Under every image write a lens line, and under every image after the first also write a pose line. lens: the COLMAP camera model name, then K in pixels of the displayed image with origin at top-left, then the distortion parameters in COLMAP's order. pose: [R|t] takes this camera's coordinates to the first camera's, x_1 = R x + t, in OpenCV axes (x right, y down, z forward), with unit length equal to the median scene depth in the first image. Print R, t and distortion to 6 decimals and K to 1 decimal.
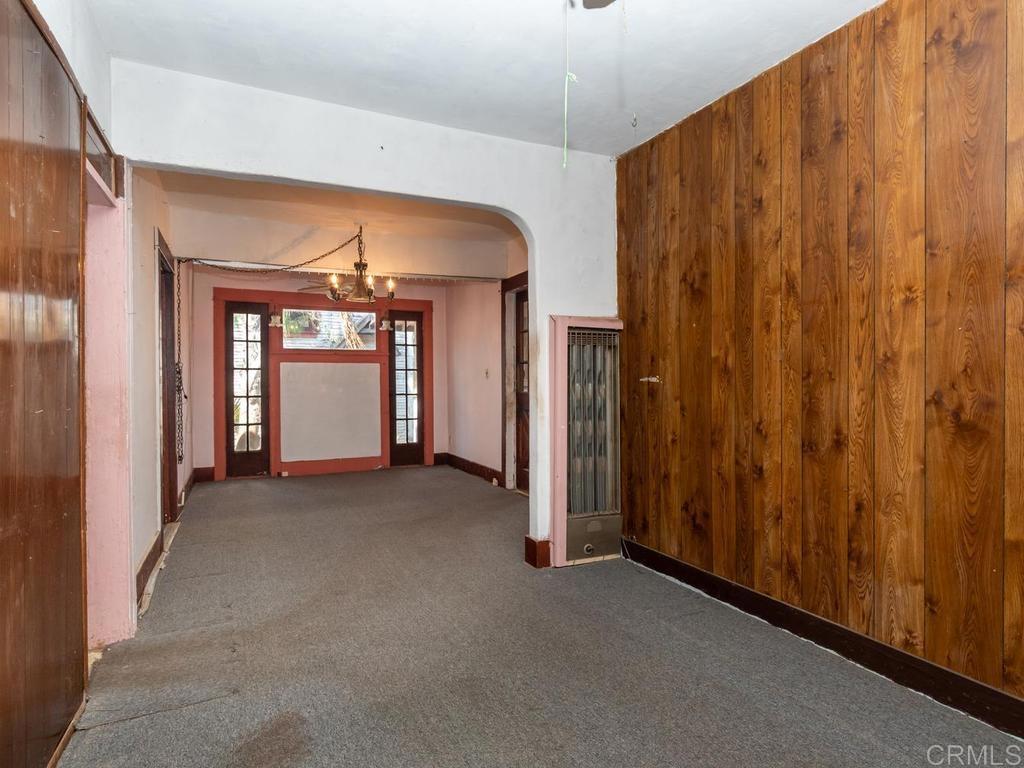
lens RADIAL K [[558.7, 0, 511.2], [0, 558.7, 384.2], [0, 0, 1]] dist [-0.007324, -0.000401]
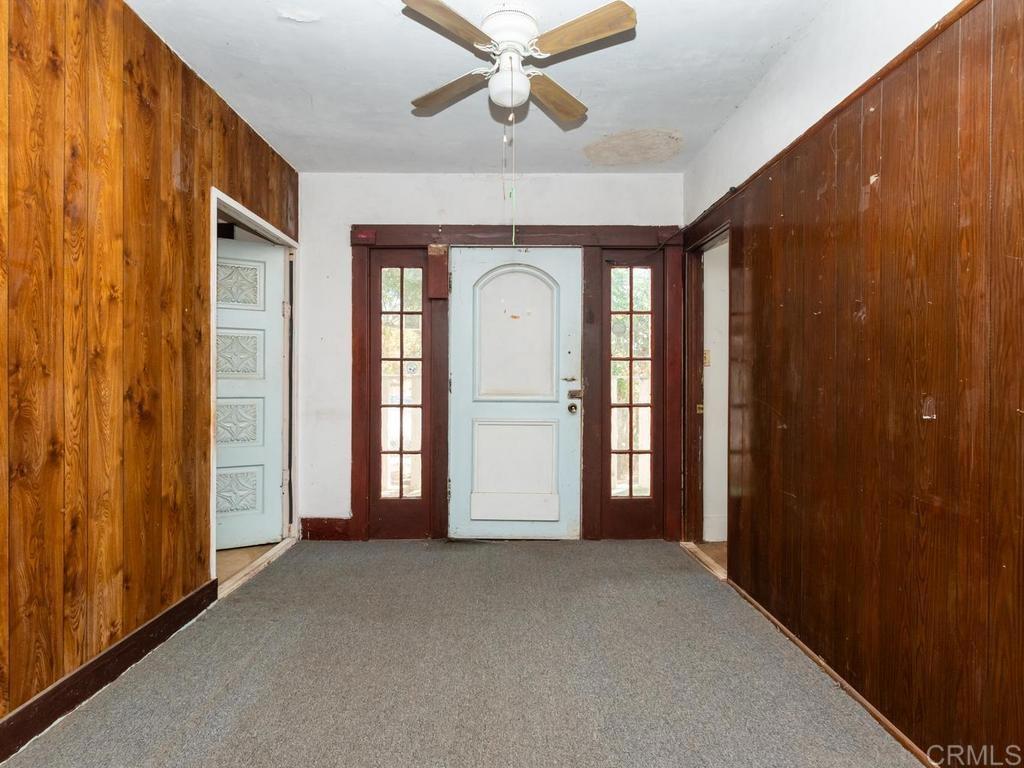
lens RADIAL K [[558.7, 0, 511.3], [0, 558.7, 384.2], [0, 0, 1]] dist [-0.007324, -0.000401]
pose [[-0.902359, -0.001496, 0.430982, -0.352023], [0.002898, 0.999950, 0.009538, -0.001345], [-0.430975, 0.009855, -0.902310, 1.478640]]
